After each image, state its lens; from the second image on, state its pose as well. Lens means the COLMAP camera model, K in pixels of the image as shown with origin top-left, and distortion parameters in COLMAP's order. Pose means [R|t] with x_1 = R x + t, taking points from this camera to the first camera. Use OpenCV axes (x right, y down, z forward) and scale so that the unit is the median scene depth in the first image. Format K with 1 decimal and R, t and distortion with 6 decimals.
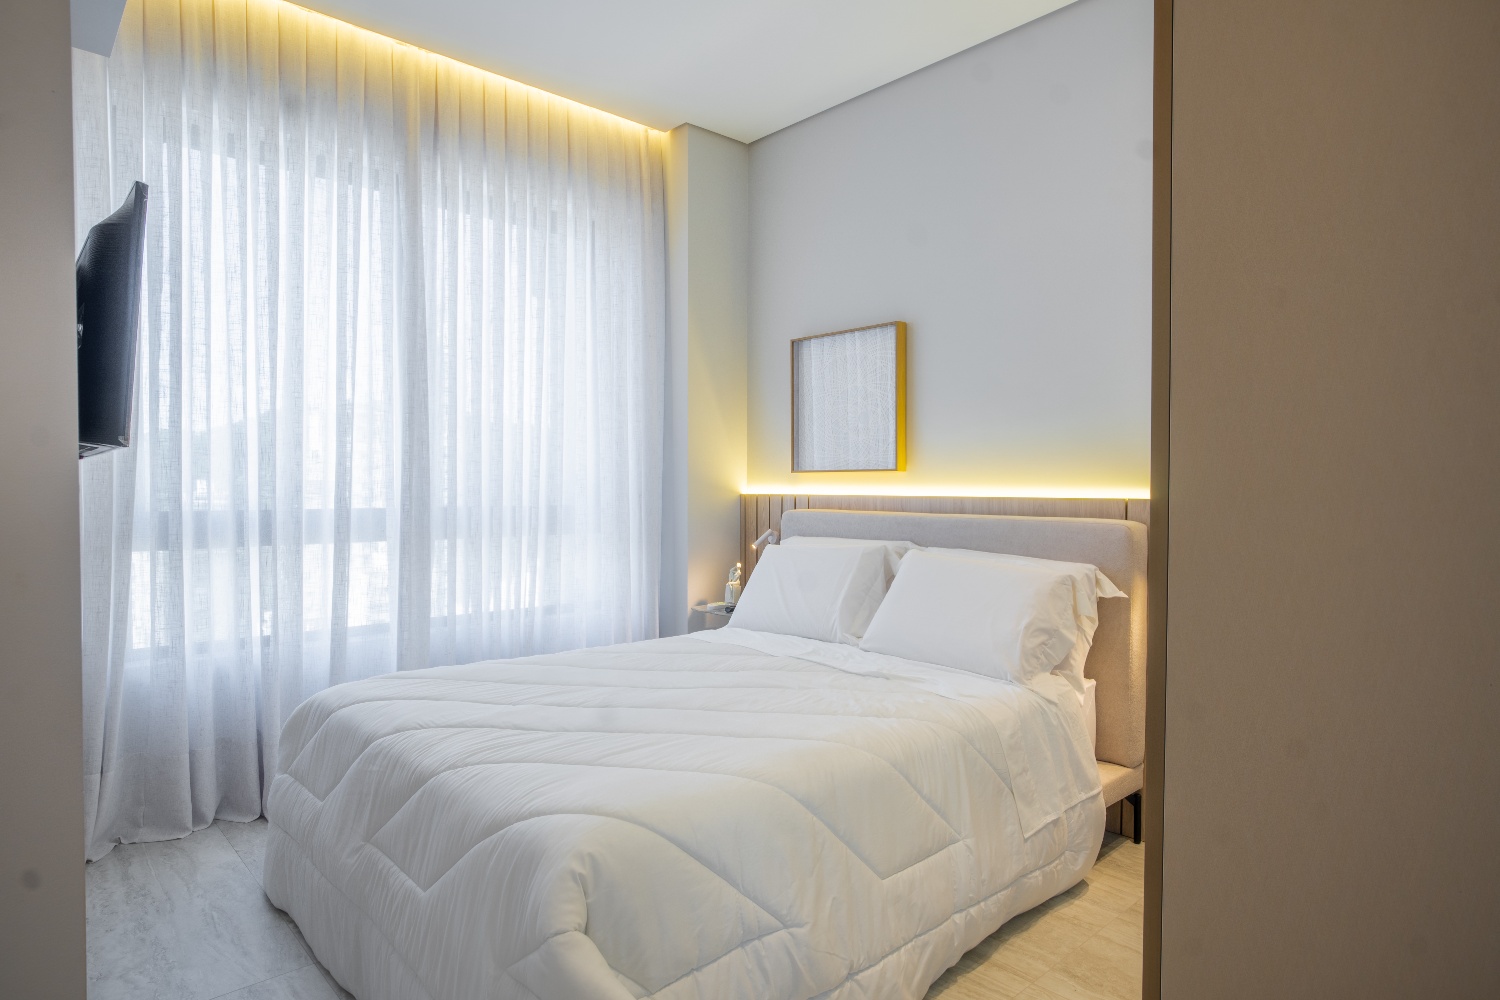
lens RADIAL K [[852.7, 0, 753.4], [0, 852.7, 505.3], [0, 0, 1]] dist [-0.036397, 0.028291]
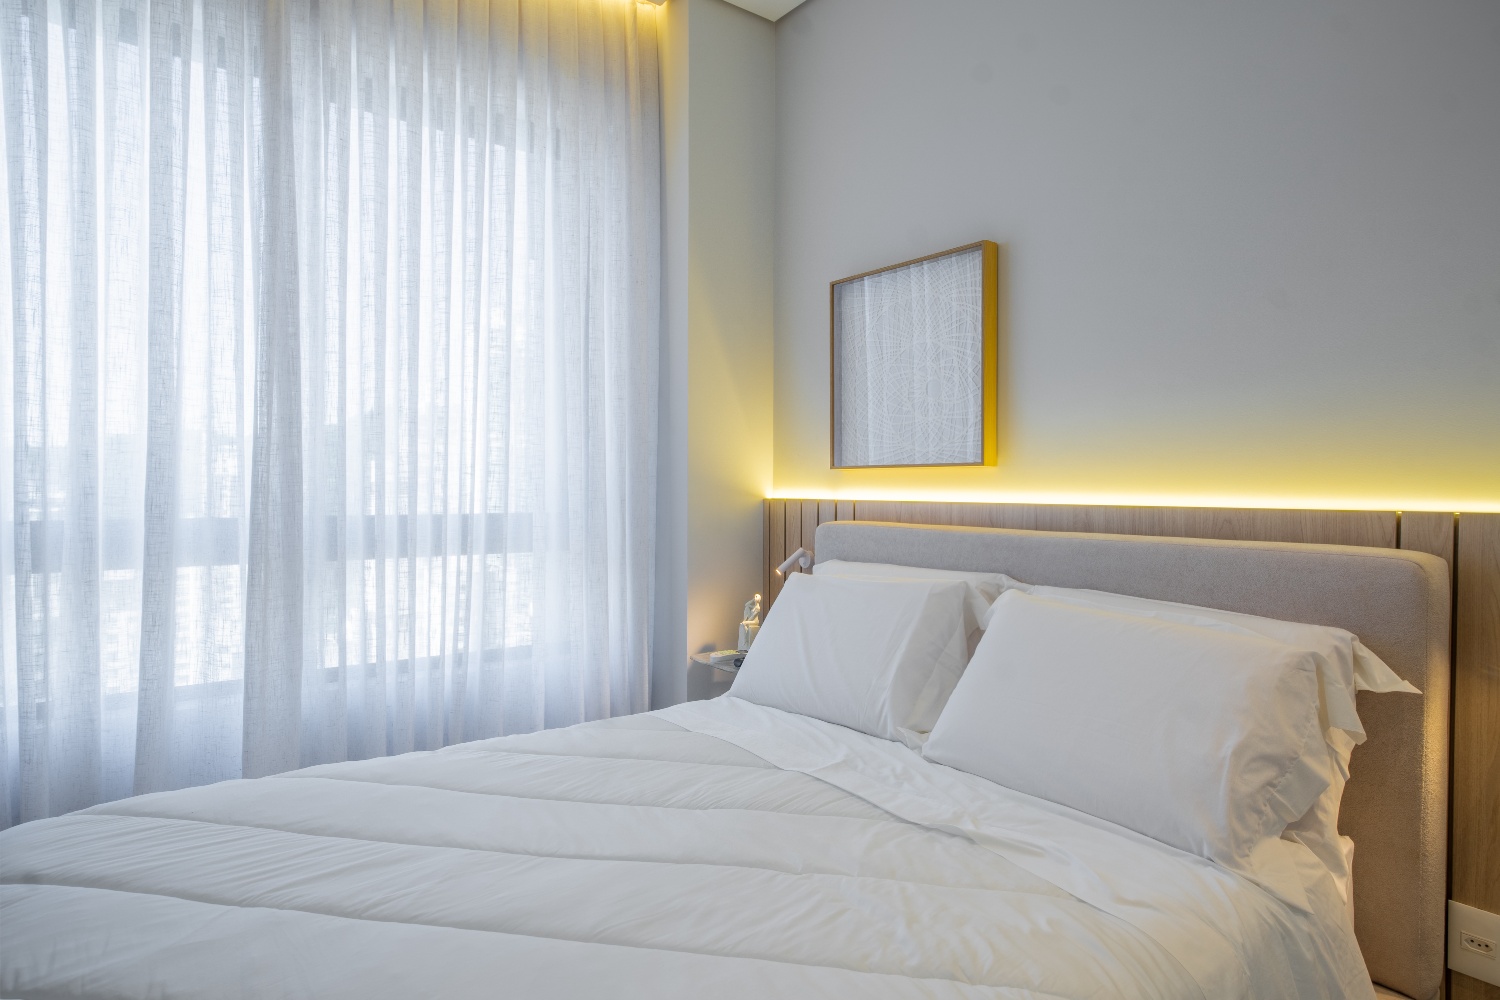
lens RADIAL K [[852.7, 0, 753.4], [0, 852.7, 505.3], [0, 0, 1]] dist [-0.036397, 0.028291]
pose [[0.996452, 0.003784, -0.084073, 0.048331], [-0.003988, 0.999990, -0.002253, -0.007447], [0.084064, 0.002580, 0.996457, 0.343102]]
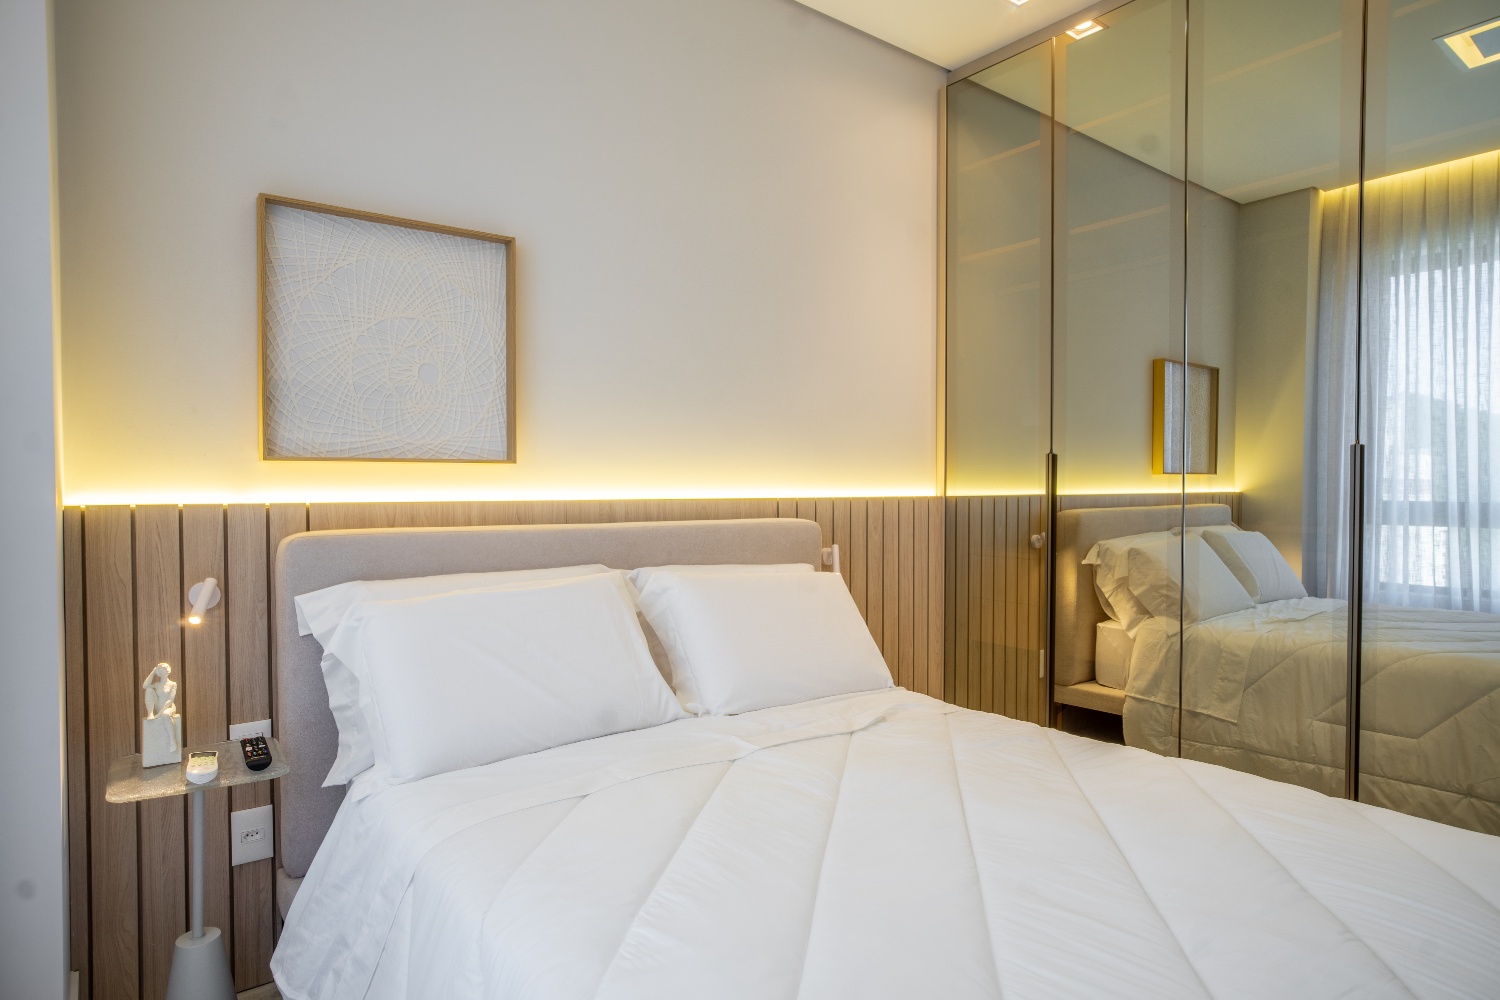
lens RADIAL K [[852.7, 0, 753.4], [0, 852.7, 505.3], [0, 0, 1]] dist [-0.036397, 0.028291]
pose [[0.078660, -0.025002, 0.996588, -0.512889], [0.020993, 0.999505, 0.023418, -0.020367], [-0.996680, 0.019079, 0.079146, 0.810678]]
